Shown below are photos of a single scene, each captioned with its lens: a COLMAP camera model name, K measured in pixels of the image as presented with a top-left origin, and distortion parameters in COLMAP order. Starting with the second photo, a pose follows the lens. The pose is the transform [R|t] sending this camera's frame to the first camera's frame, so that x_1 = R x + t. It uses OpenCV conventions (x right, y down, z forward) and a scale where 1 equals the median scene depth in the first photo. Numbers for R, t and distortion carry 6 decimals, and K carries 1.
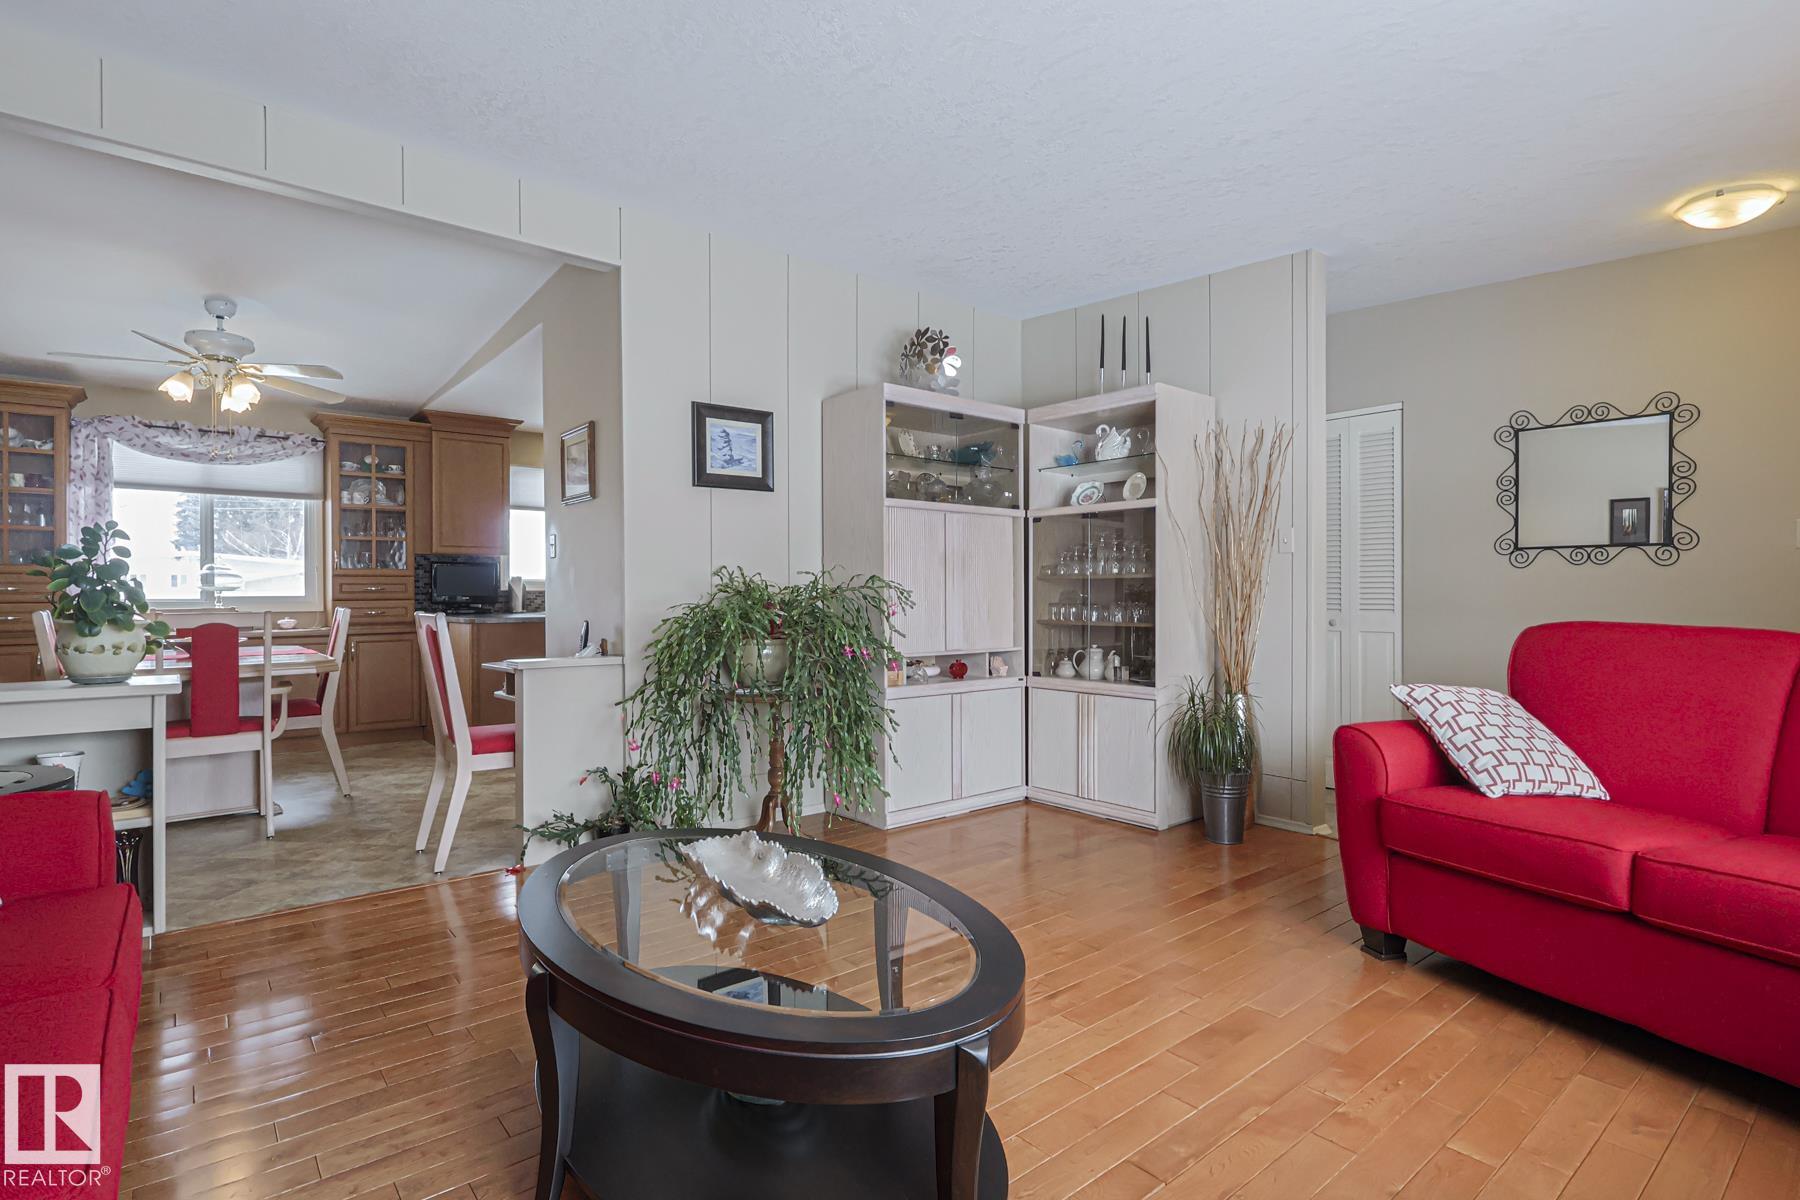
lens RADIAL K [[893.2, 0, 901.9], [0, 893.2, 603.7], [0, 0, 1]] dist [-0.000803, 0.001200]
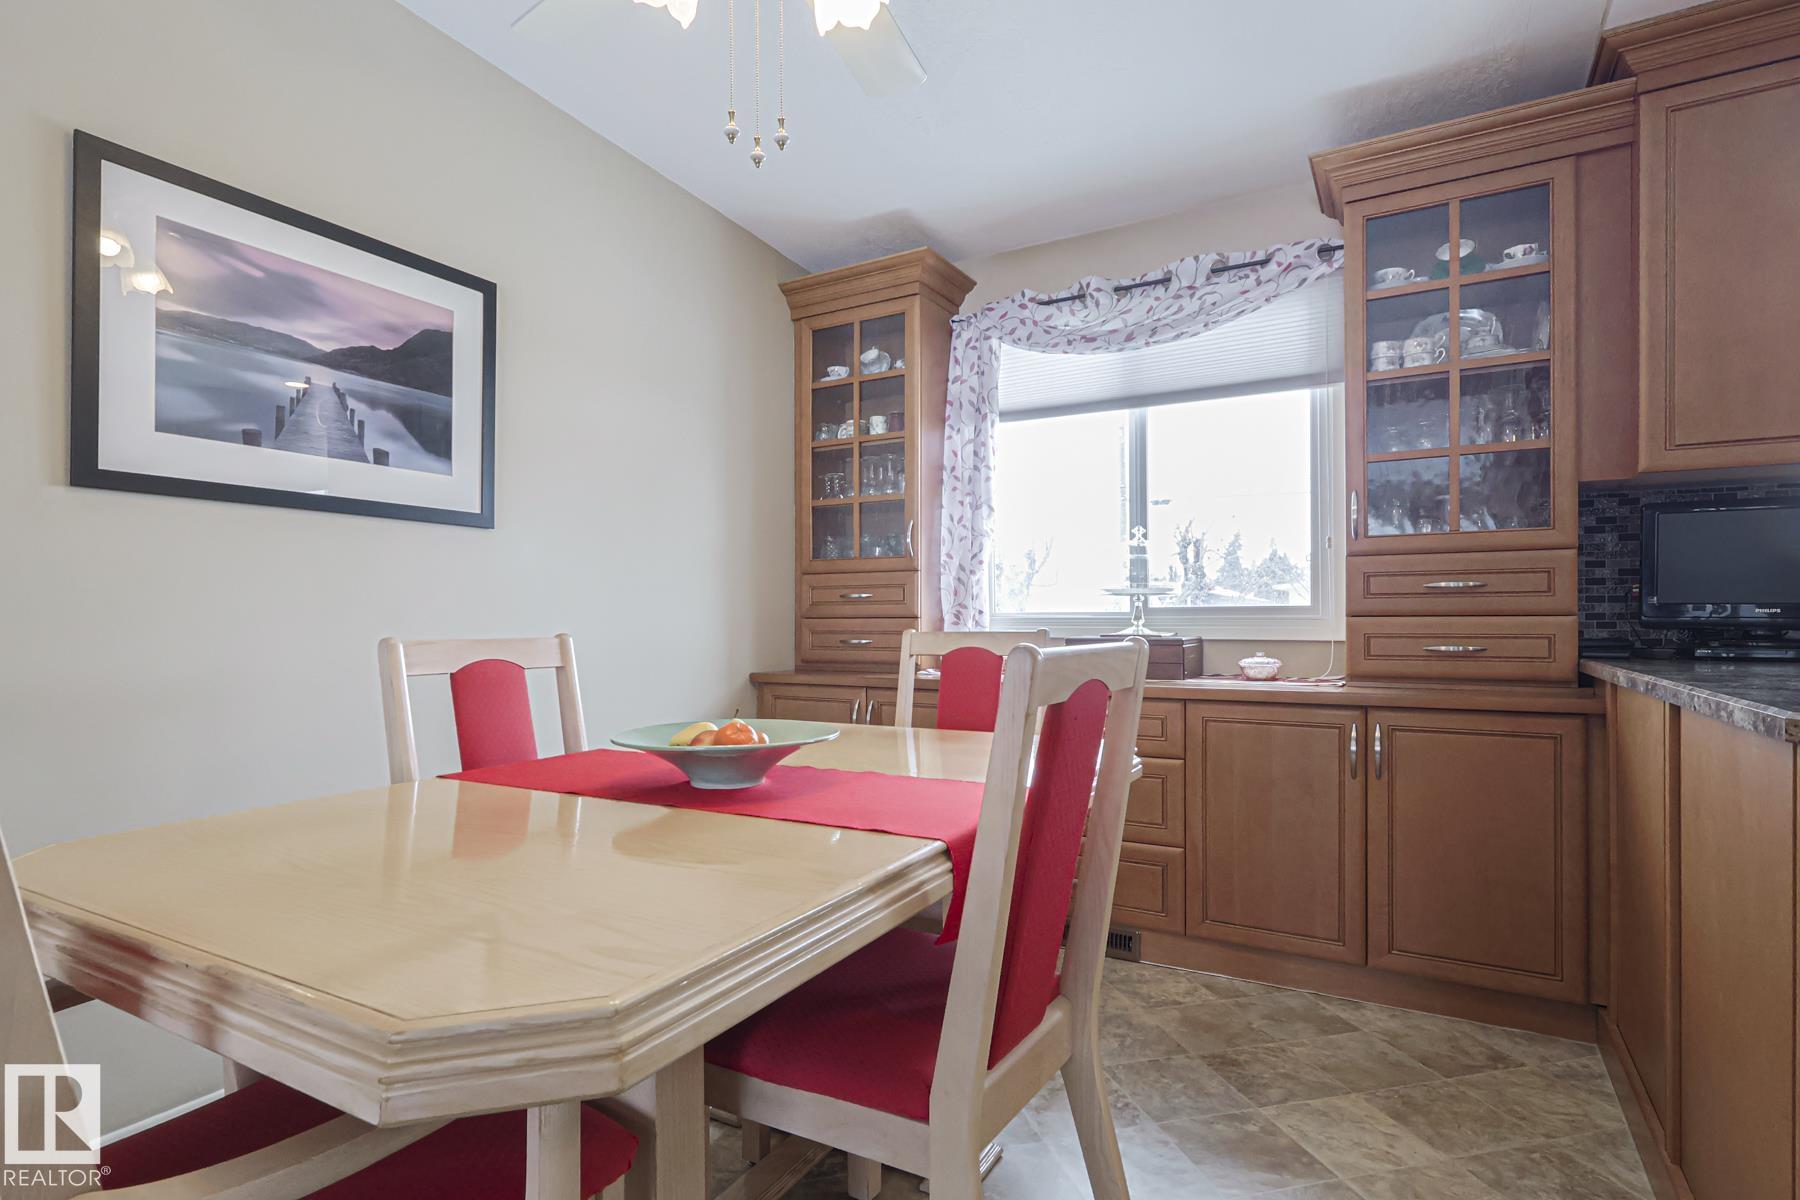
lens RADIAL K [[893.2, 0, 876.0], [0, 893.2, 603.6], [0, 0, 1]] dist [-0.000803, 0.001200]
pose [[0.321872, 0.003038, -0.946778, -0.528731], [-0.018722, 0.999820, -0.003157, -0.017551], [0.946598, 0.018742, 0.321871, 1.064268]]
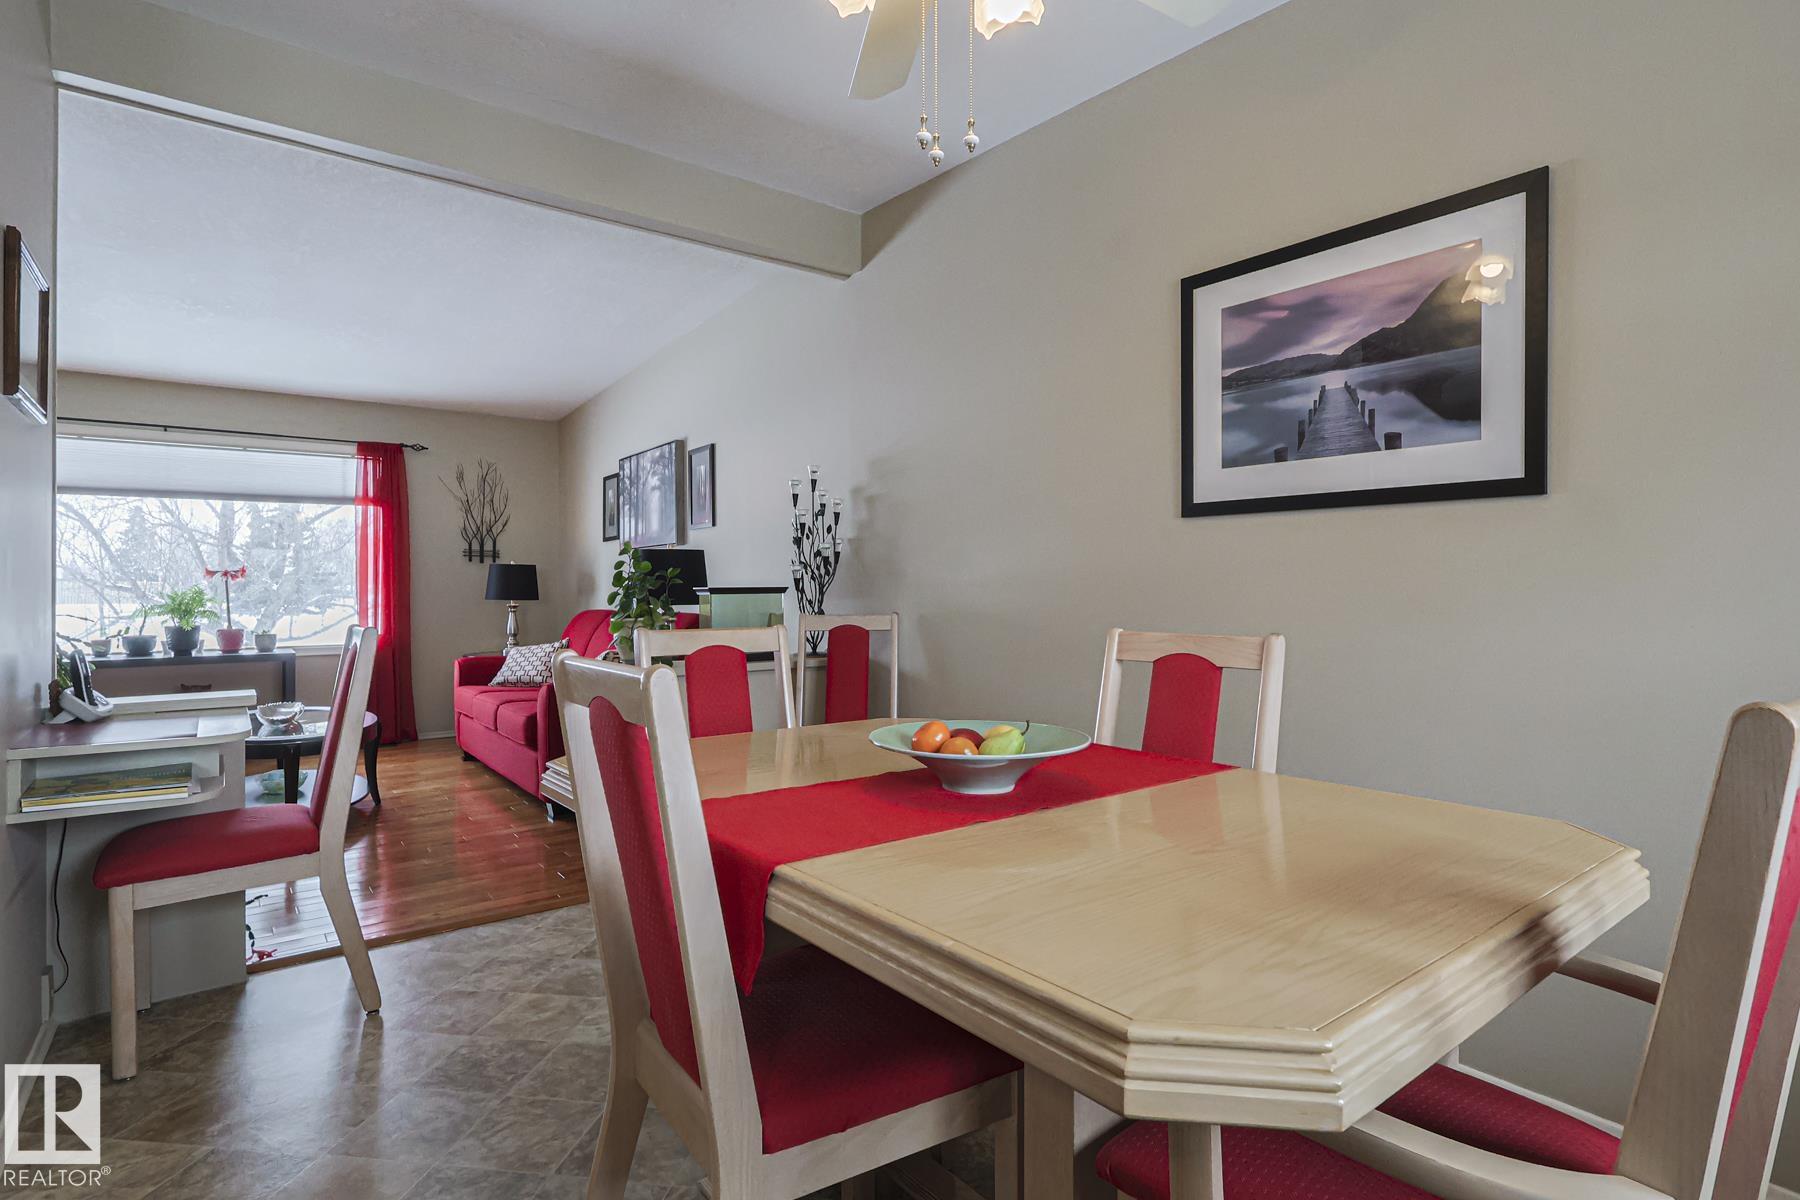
lens RADIAL K [[893.2, 0, 891.0], [0, 893.2, 589.0], [0, 0, 1]] dist [-0.000803, 0.001200]
pose [[-0.998972, 0.007721, 0.044668, -0.852759], [0.008325, 0.999876, 0.013345, -0.025635], [-0.044559, 0.013703, -0.998913, 1.460721]]
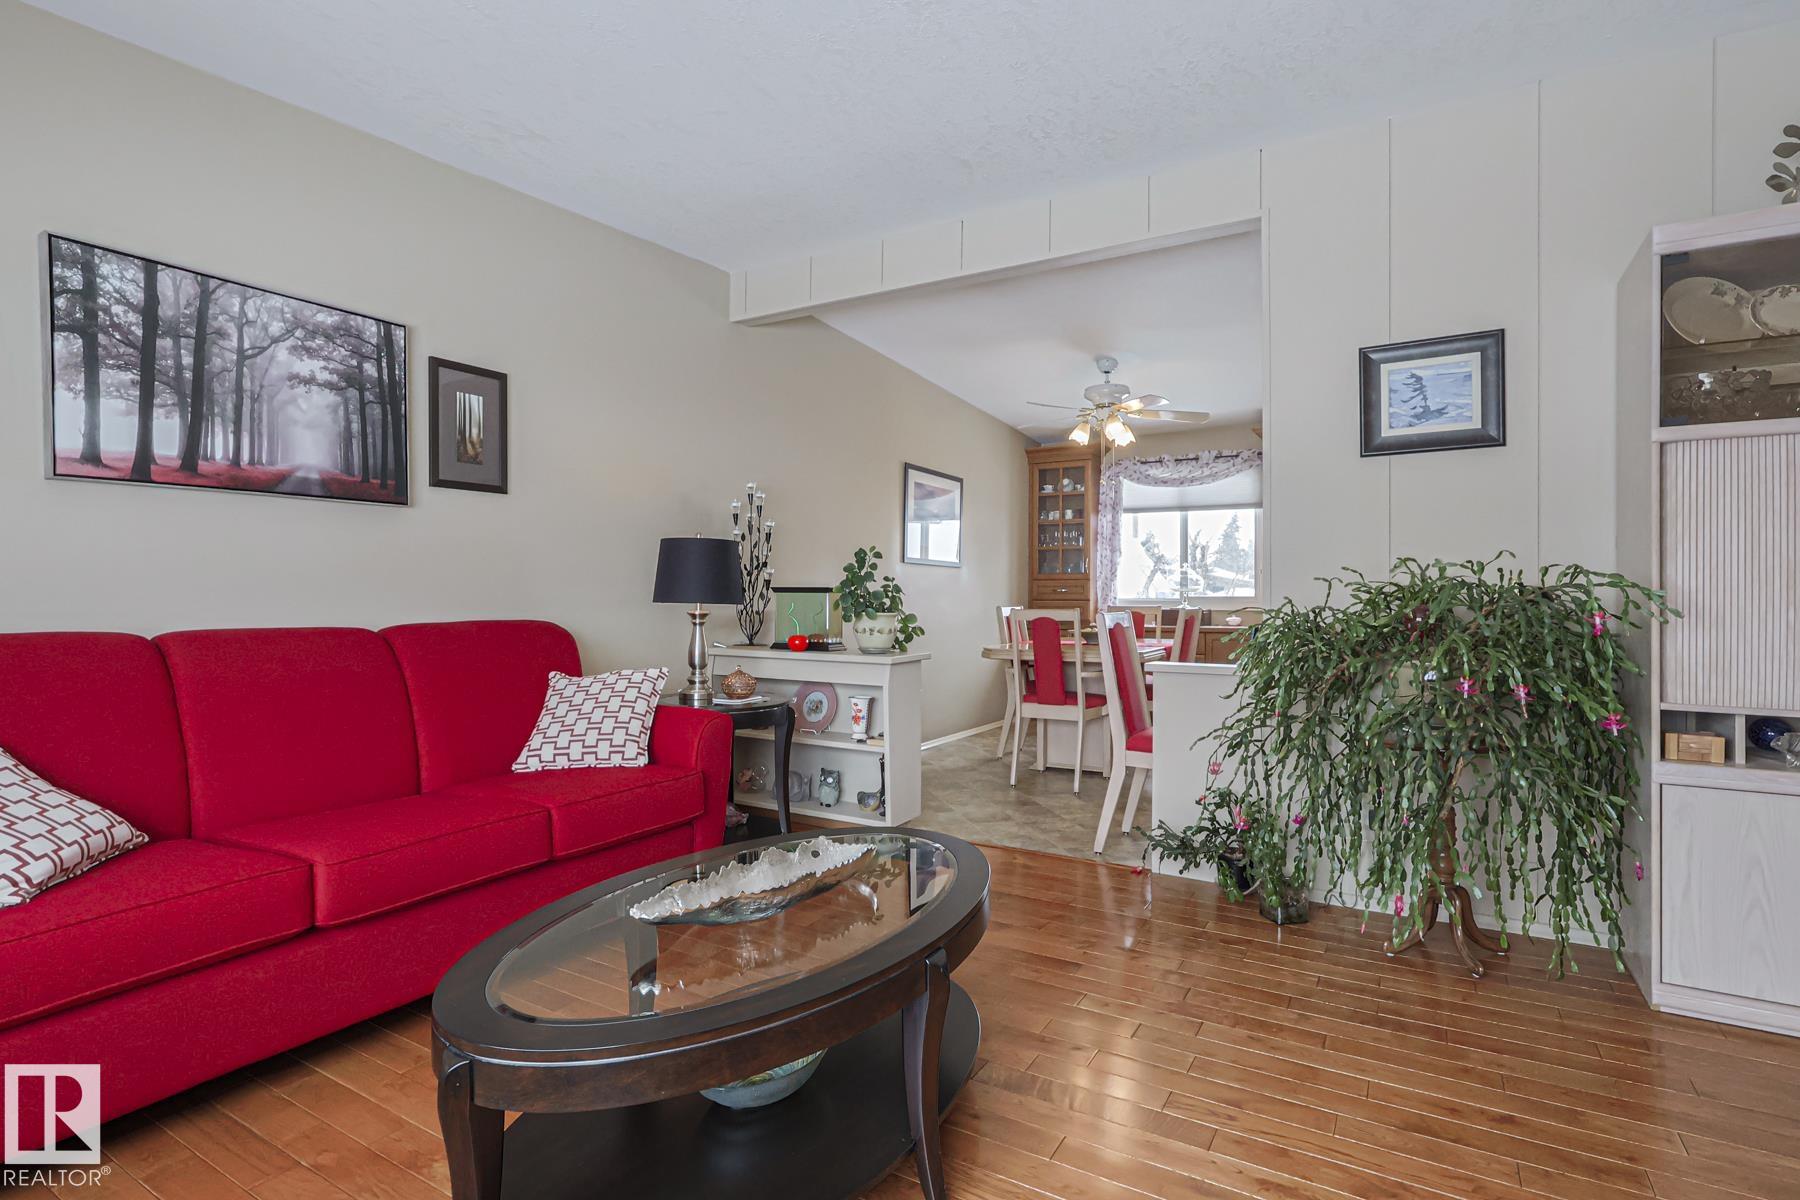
lens RADIAL K [[893.2, 0, 882.5], [0, 893.2, 606.7], [0, 0, 1]] dist [-0.000803, 0.001200]
pose [[0.332668, 0.014843, -0.942927, 0.341793], [-0.013624, 0.999847, 0.010932, -0.003910], [0.942946, 0.009209, 0.332819, 0.328768]]
